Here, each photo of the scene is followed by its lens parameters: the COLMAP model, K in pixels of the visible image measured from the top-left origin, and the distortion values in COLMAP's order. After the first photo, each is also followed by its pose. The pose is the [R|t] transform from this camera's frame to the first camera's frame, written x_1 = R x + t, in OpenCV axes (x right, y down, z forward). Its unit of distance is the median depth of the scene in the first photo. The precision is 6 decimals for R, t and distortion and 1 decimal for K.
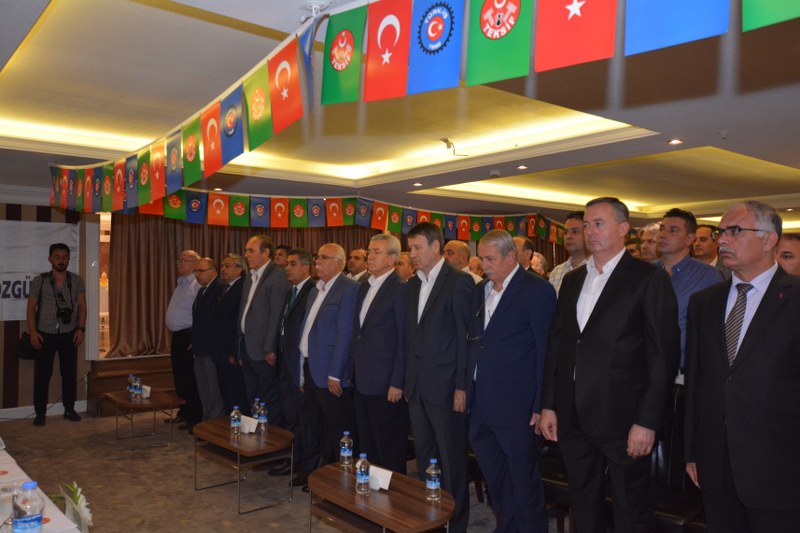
lens RADIAL K [[655.3, 0, 398.2], [0, 655.3, 265.8], [0, 0, 1]] dist [-0.008910, 0.052892]
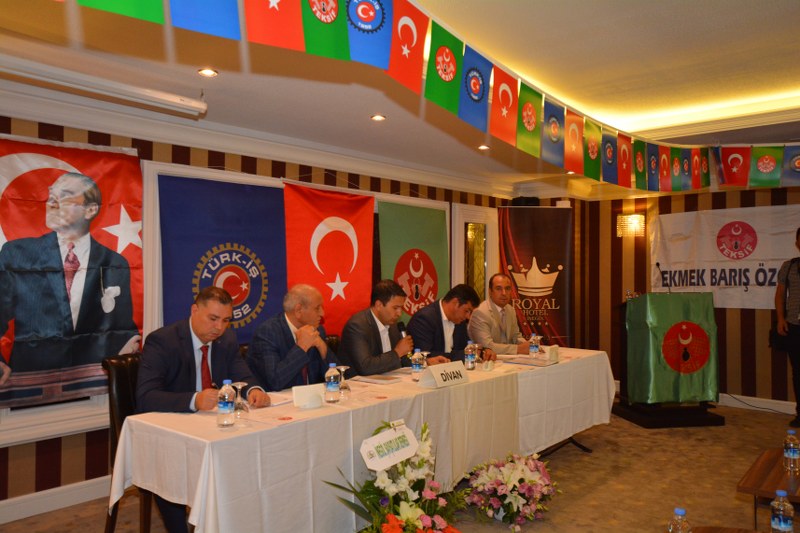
lens RADIAL K [[655.3, 0, 398.2], [0, 655.3, 265.8], [0, 0, 1]] dist [-0.008910, 0.052892]
pose [[0.170854, -0.012066, -0.985222, 0.339039], [0.016021, 0.999827, -0.009466, 0.024859], [0.985166, -0.014167, 0.171018, 0.367697]]
